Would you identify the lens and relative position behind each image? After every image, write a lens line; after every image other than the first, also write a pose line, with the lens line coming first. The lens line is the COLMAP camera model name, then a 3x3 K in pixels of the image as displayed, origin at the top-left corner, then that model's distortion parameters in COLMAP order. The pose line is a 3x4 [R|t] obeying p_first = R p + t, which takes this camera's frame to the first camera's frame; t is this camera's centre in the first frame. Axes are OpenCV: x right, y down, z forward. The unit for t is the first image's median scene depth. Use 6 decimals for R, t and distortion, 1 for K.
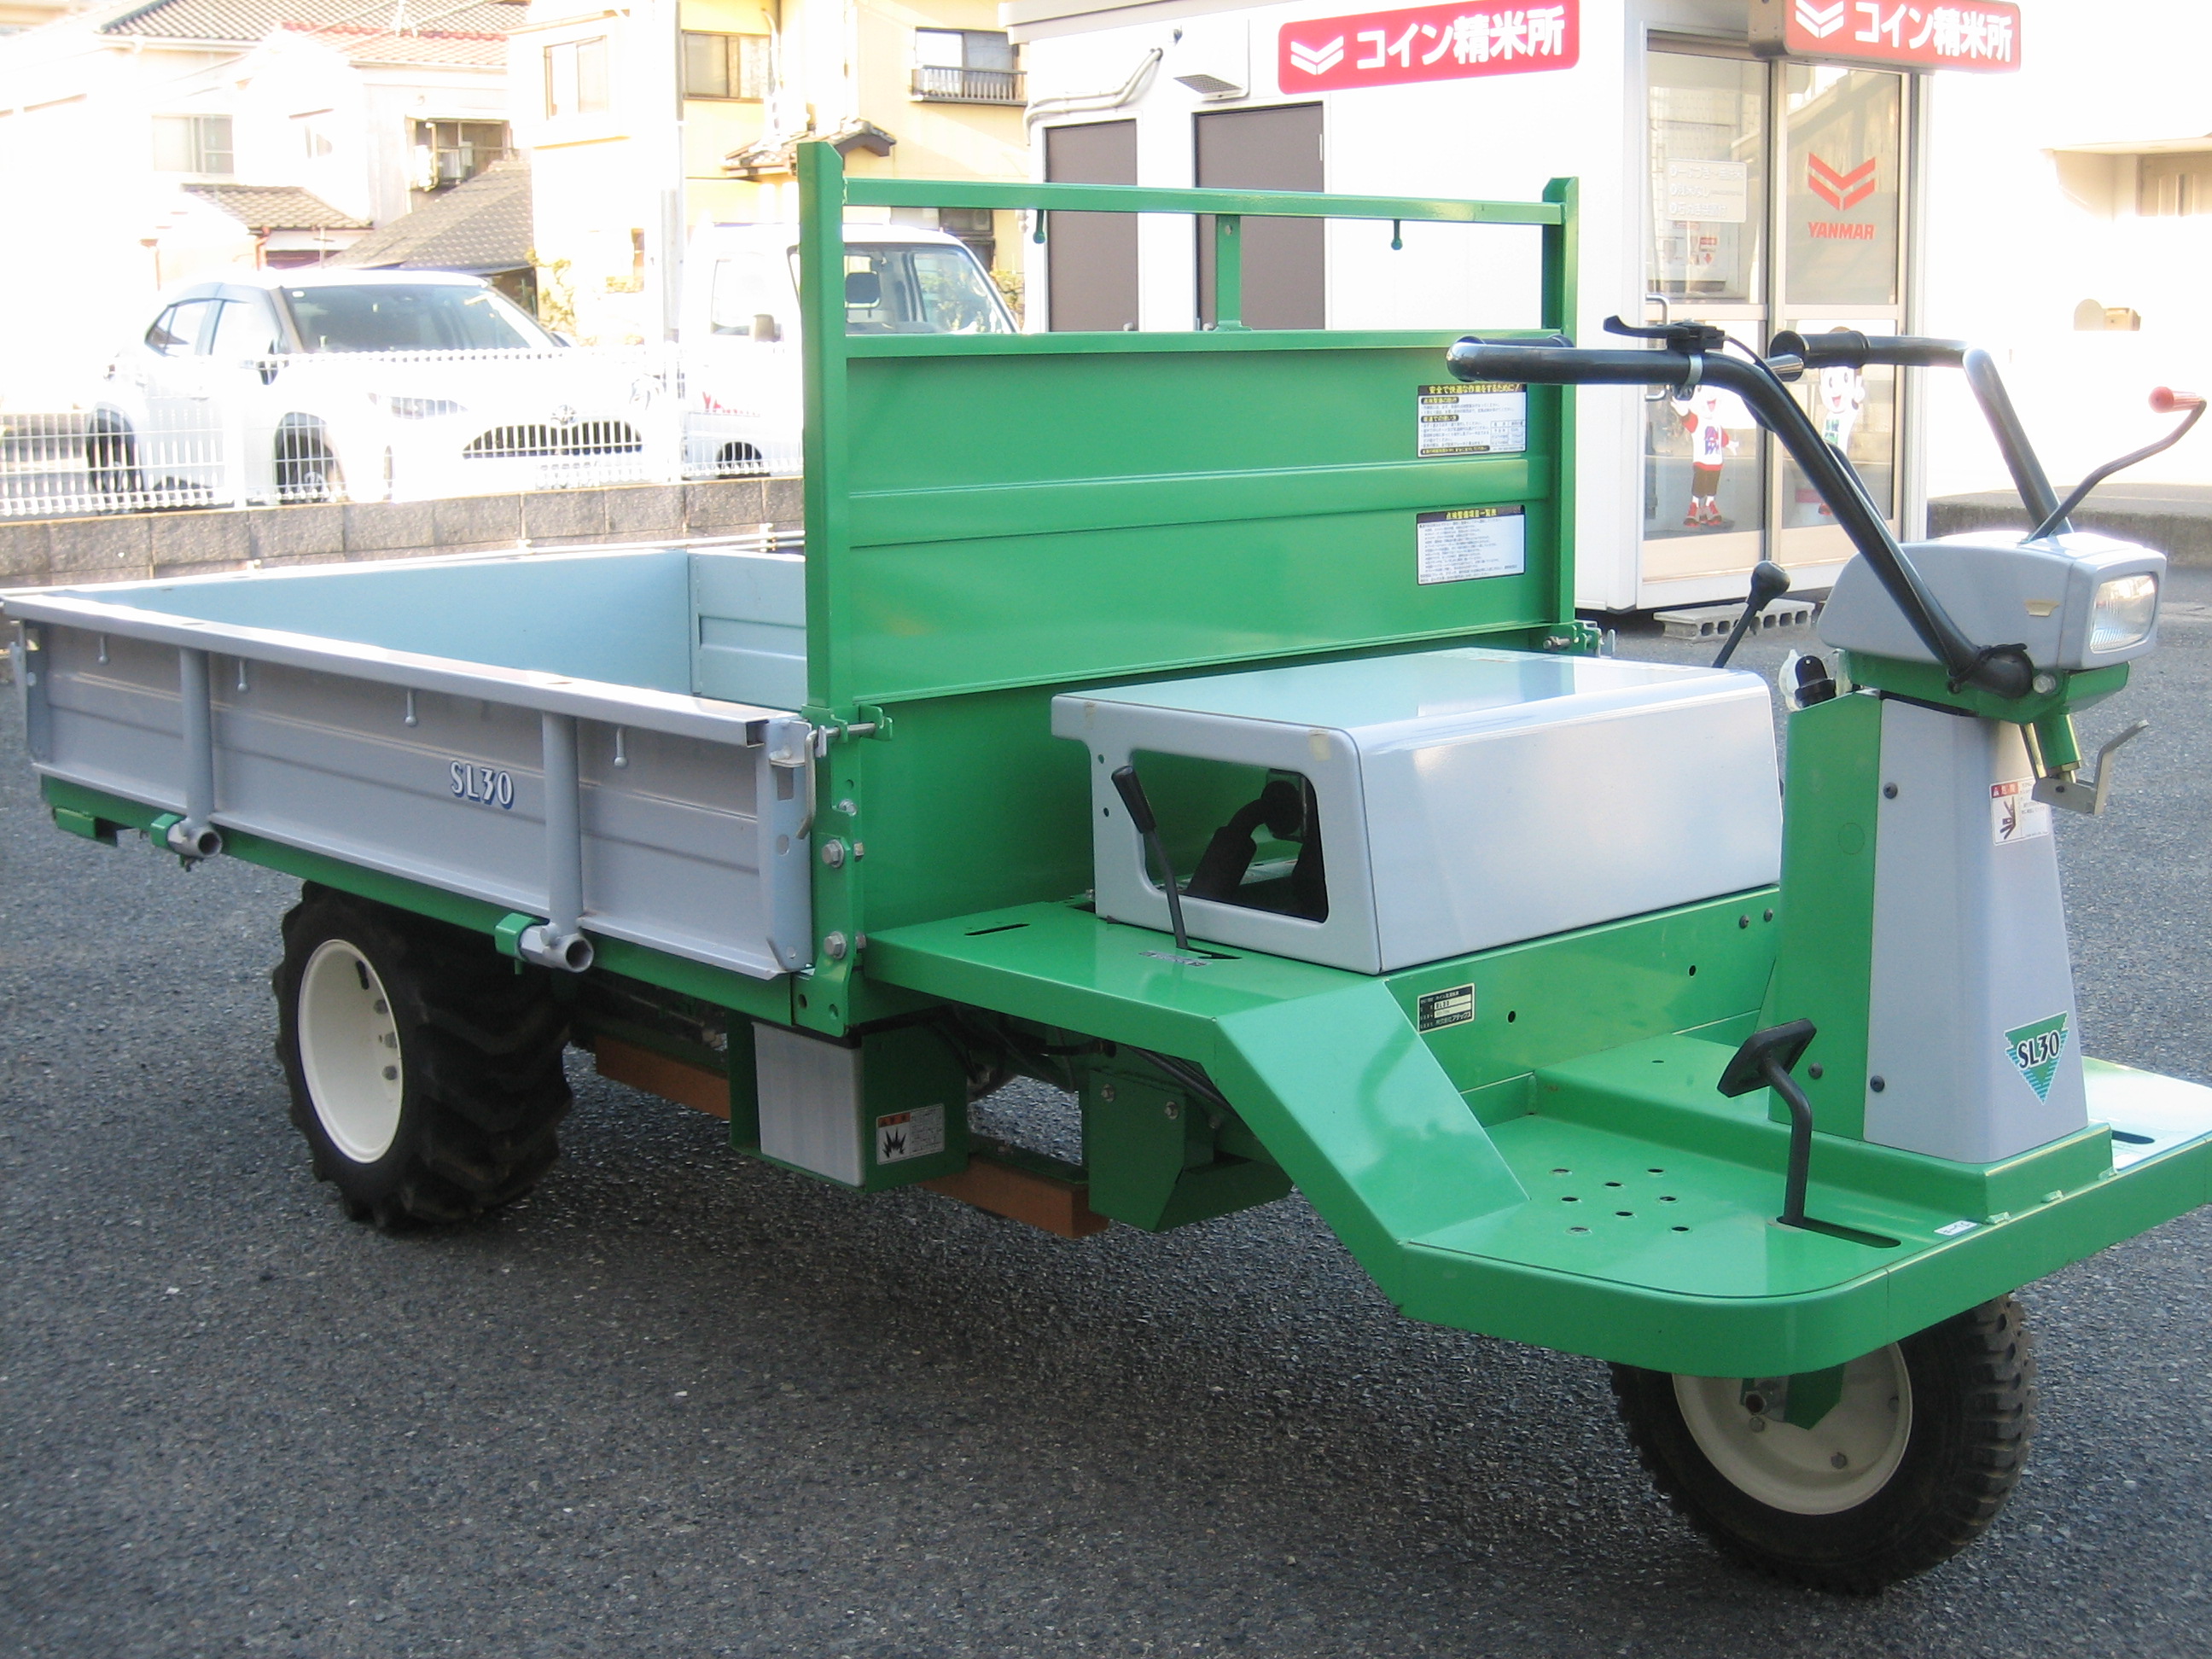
lens RADIAL K [[2837.8, 0, 1159.7], [0, 2837.8, 817.4], [0, 0, 1]] dist [-0.151783, 0.191286]
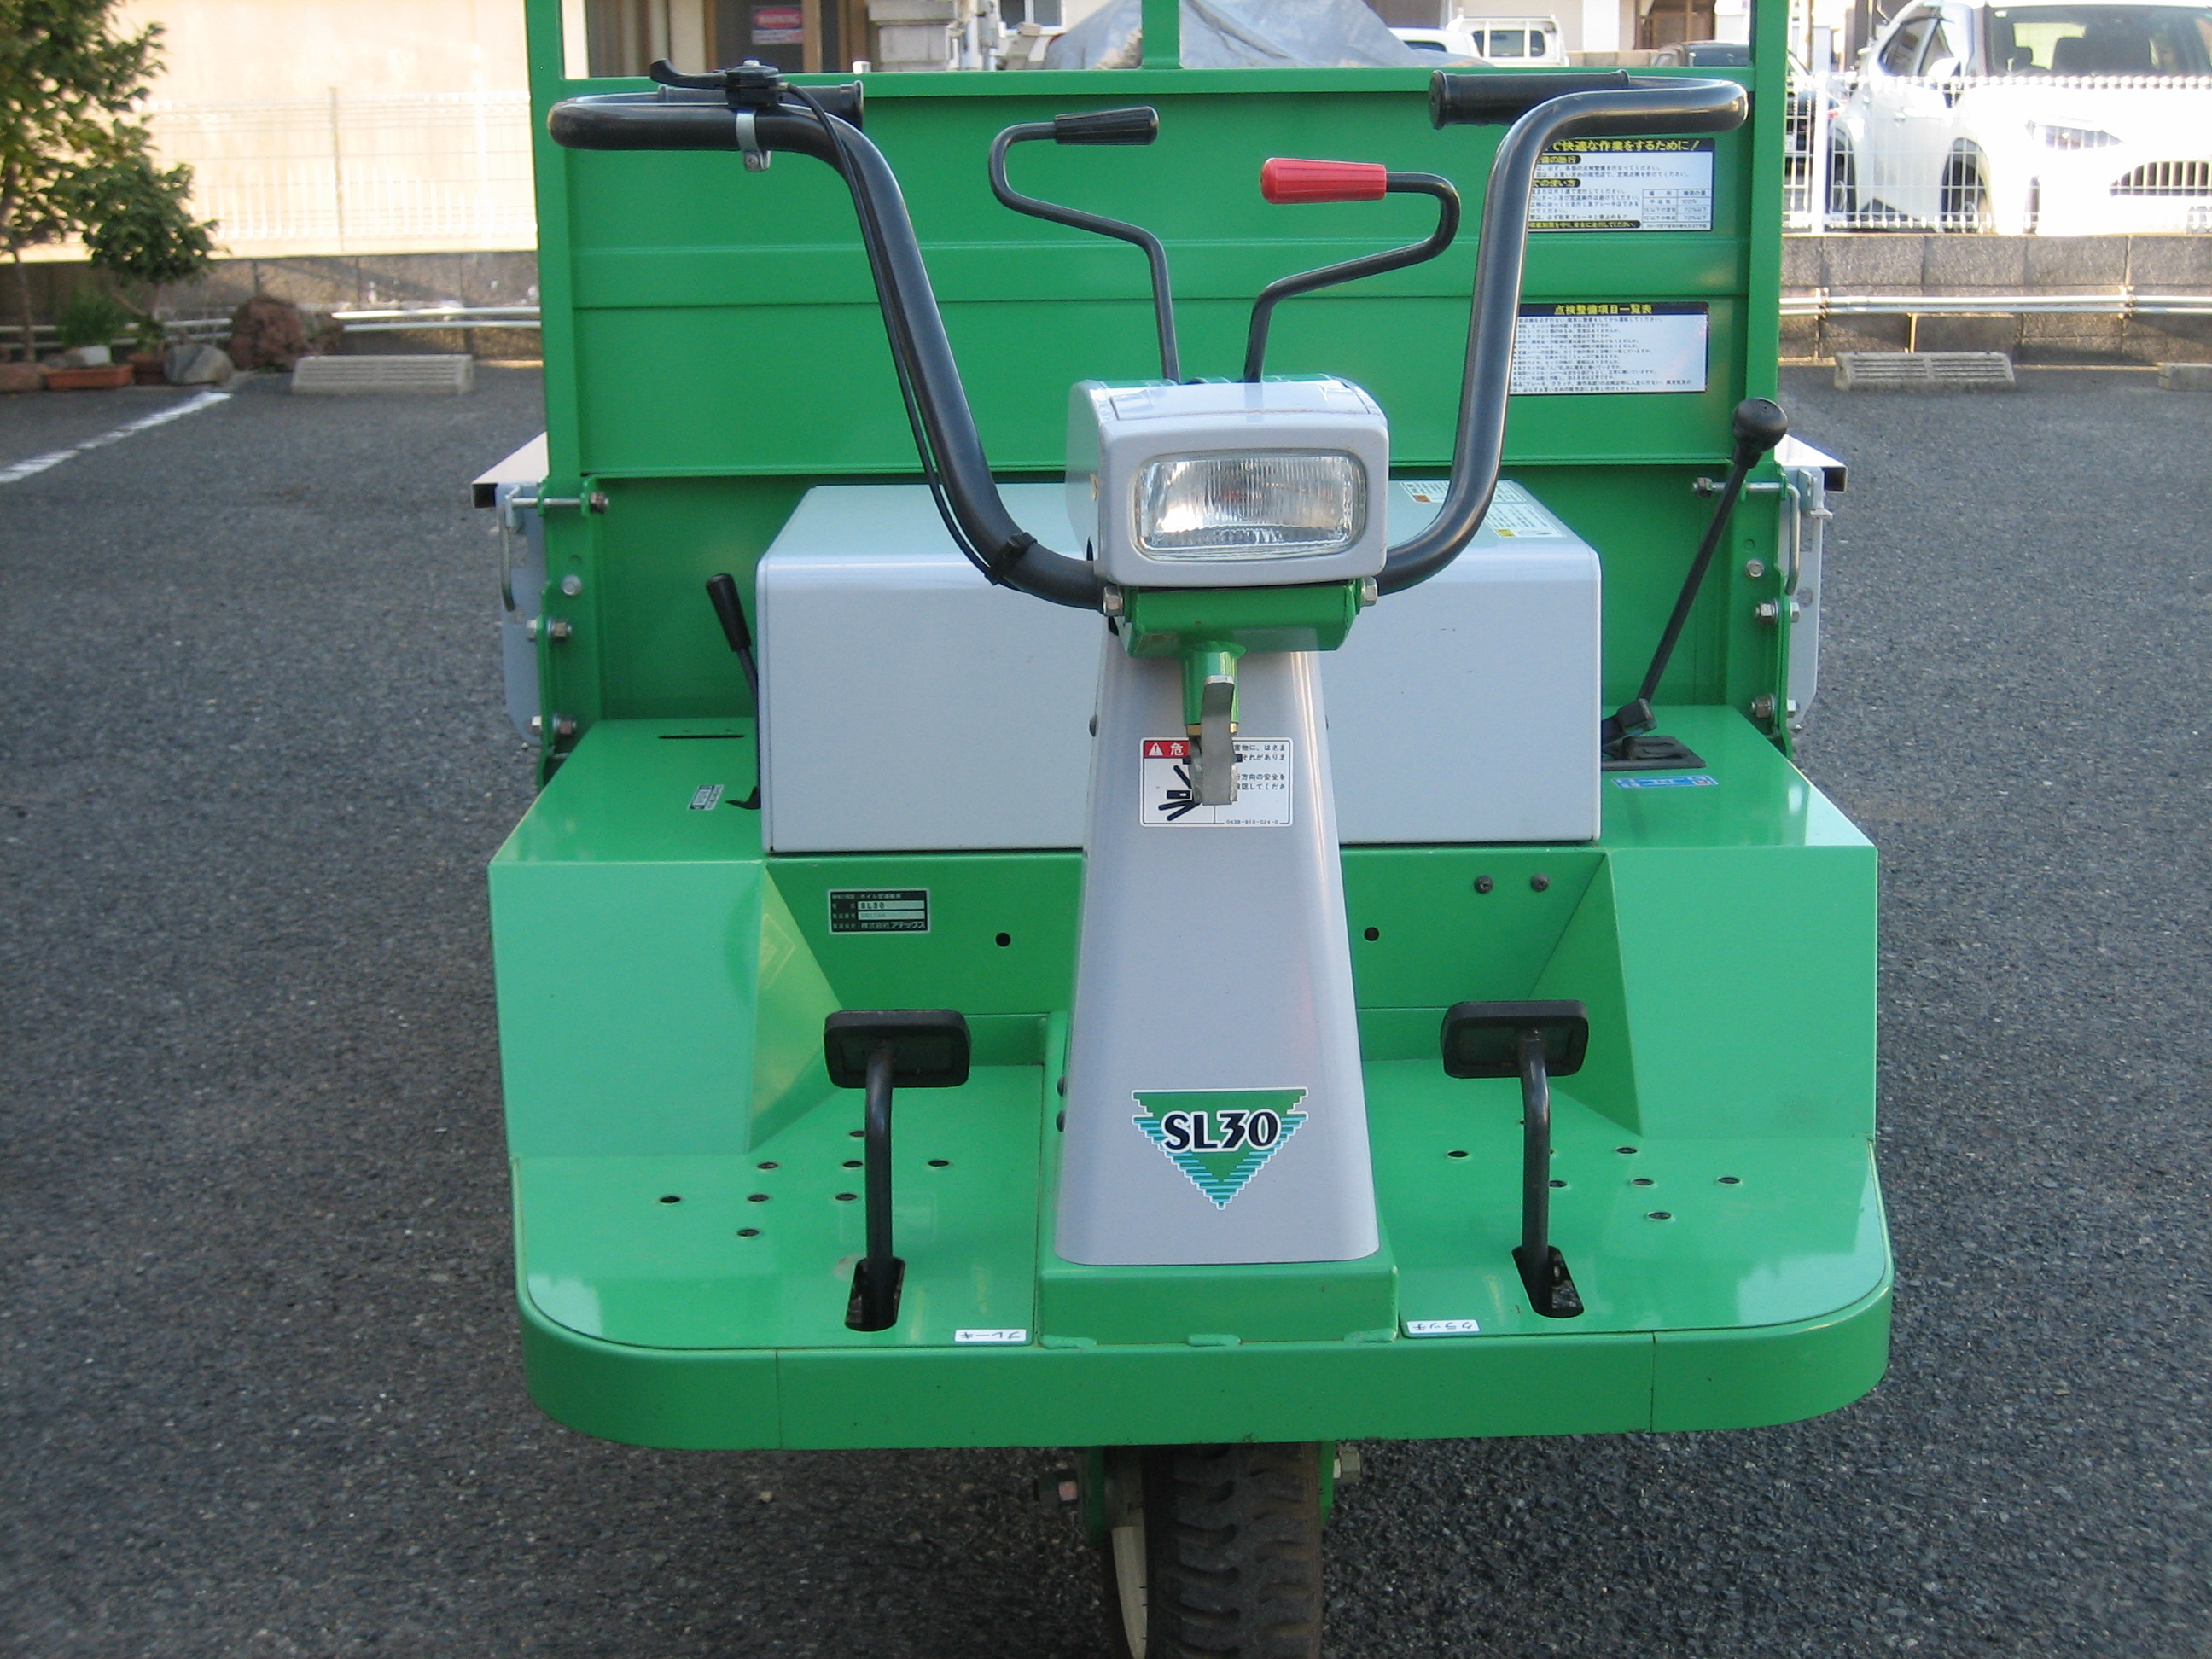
lens RADIAL K [[2837.8, 0, 1159.7], [0, 2837.8, 817.4], [0, 0, 1]] dist [-0.151783, 0.191286]
pose [[0.758472, 0.170235, -0.629079, 0.147913], [-0.108282, 0.984782, 0.135938, -0.017494], [0.642647, -0.034987, 0.765363, 0.092982]]
